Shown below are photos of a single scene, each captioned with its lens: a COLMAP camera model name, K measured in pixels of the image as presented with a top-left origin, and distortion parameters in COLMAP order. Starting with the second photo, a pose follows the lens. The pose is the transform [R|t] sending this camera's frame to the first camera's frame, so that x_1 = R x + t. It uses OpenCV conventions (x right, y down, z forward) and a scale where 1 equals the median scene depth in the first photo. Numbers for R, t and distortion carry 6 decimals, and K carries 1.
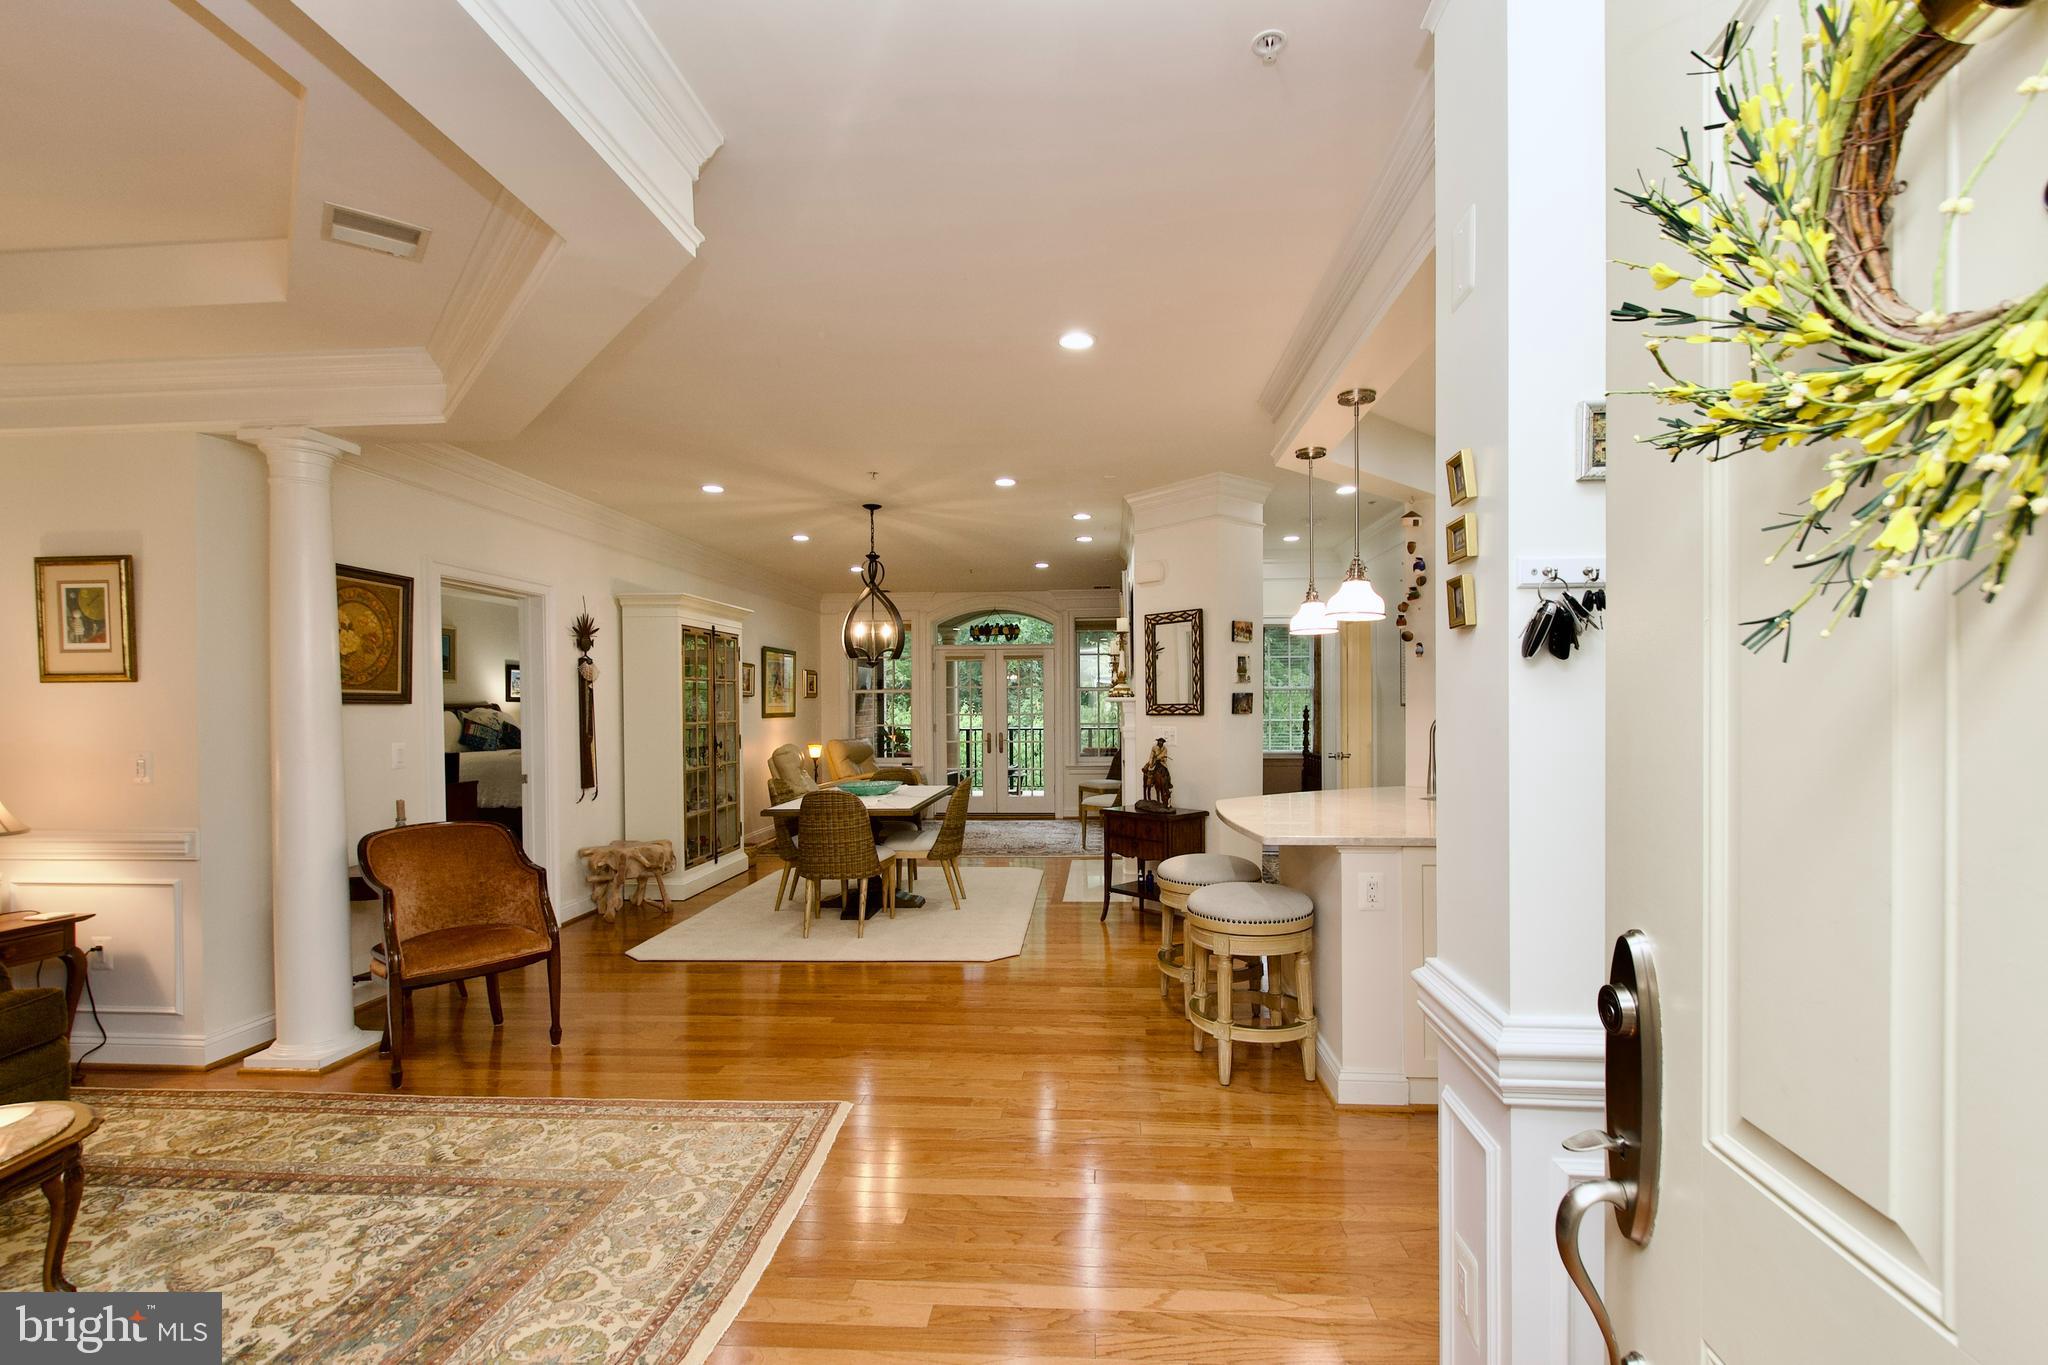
lens RADIAL K [[900.5, 0, 1042.6], [0, 900.5, 722.0], [0, 0, 1]] dist [0.004411, -0.003312]
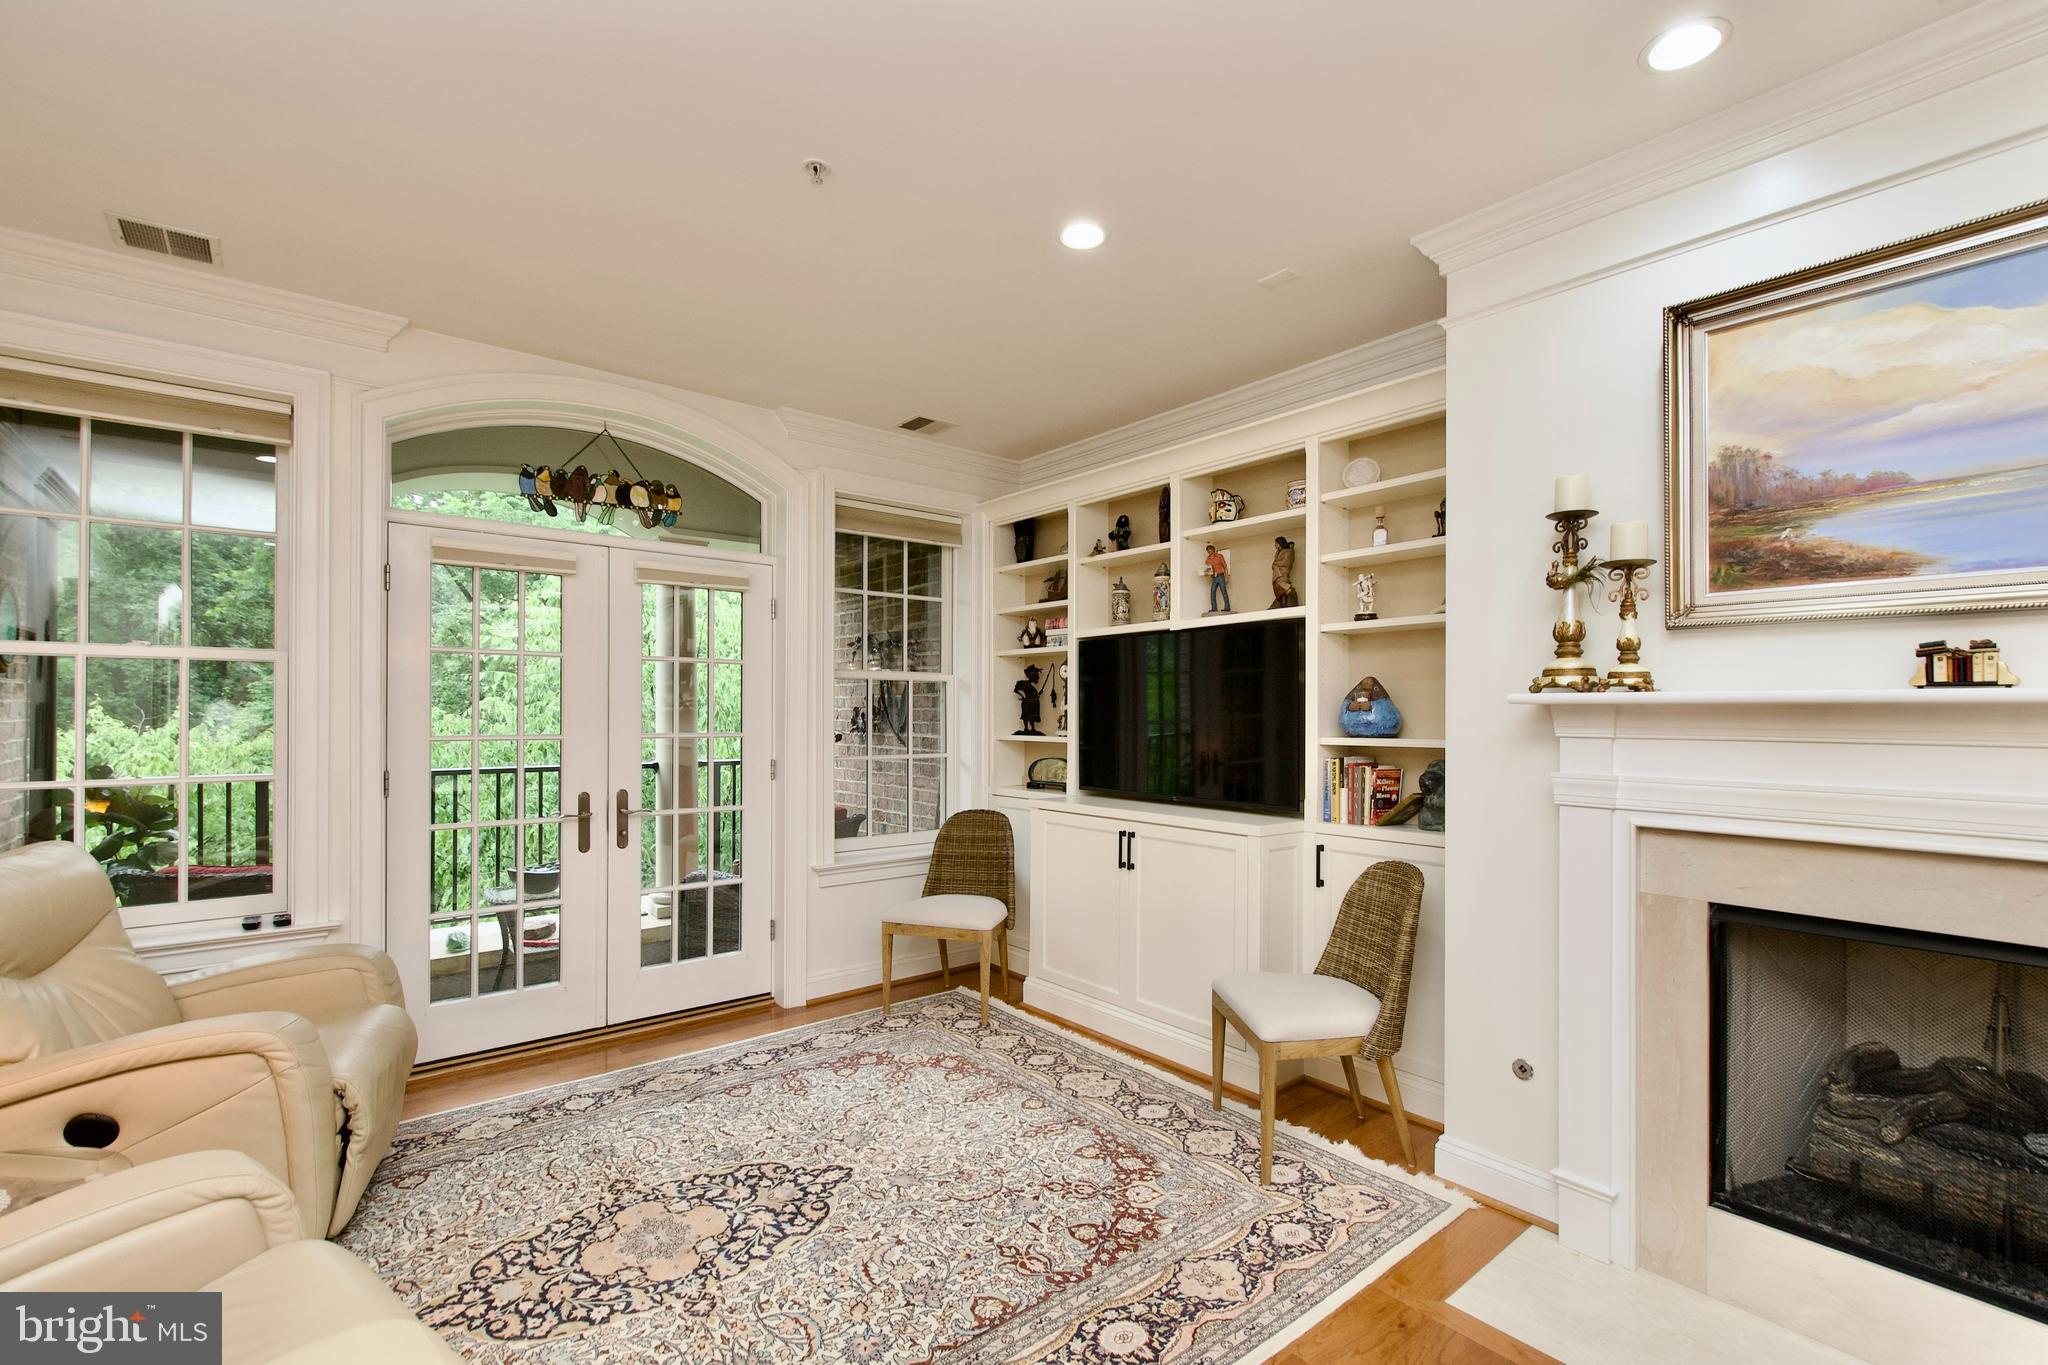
lens RADIAL K [[900.5, 0, 1028.7], [0, 900.5, 708.2], [0, 0, 1]] dist [0.004411, -0.003312]
pose [[0.729032, 0.014893, 0.684318, -0.334558], [0.000941, 0.999741, -0.022760, -0.020091], [-0.684479, 0.017237, 0.728828, 1.253650]]
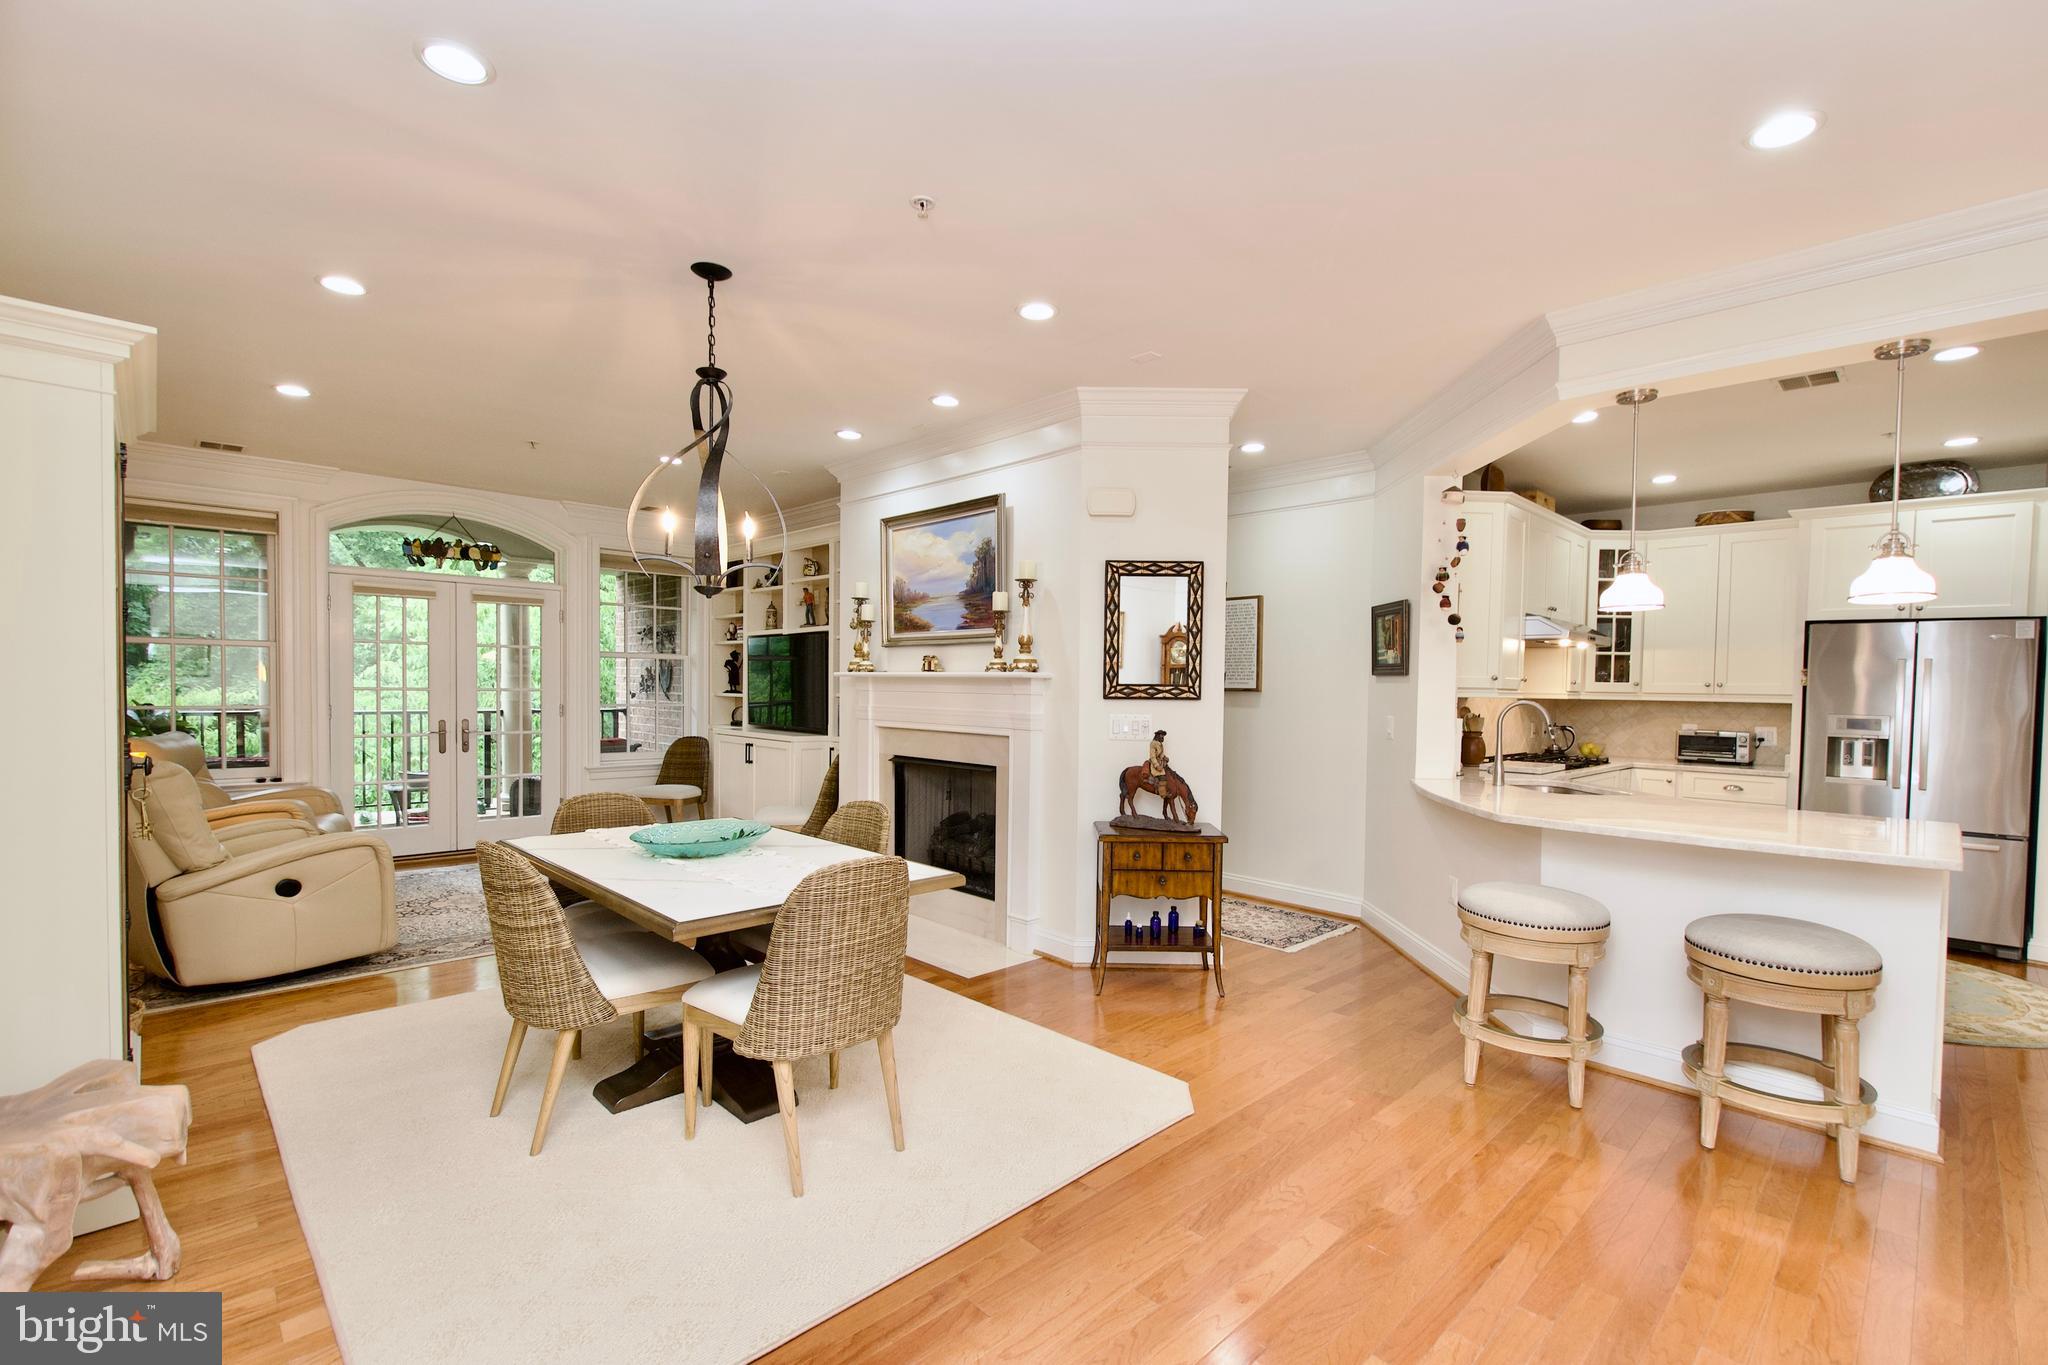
lens RADIAL K [[900.5, 0, 1035.0], [0, 900.5, 708.6], [0, 0, 1]] dist [0.004411, -0.003312]
pose [[0.666060, -0.000656, 0.745898, -0.485672], [-0.008250, 0.999932, 0.008246, -0.005343], [-0.745853, -0.011646, 0.666009, 0.583049]]
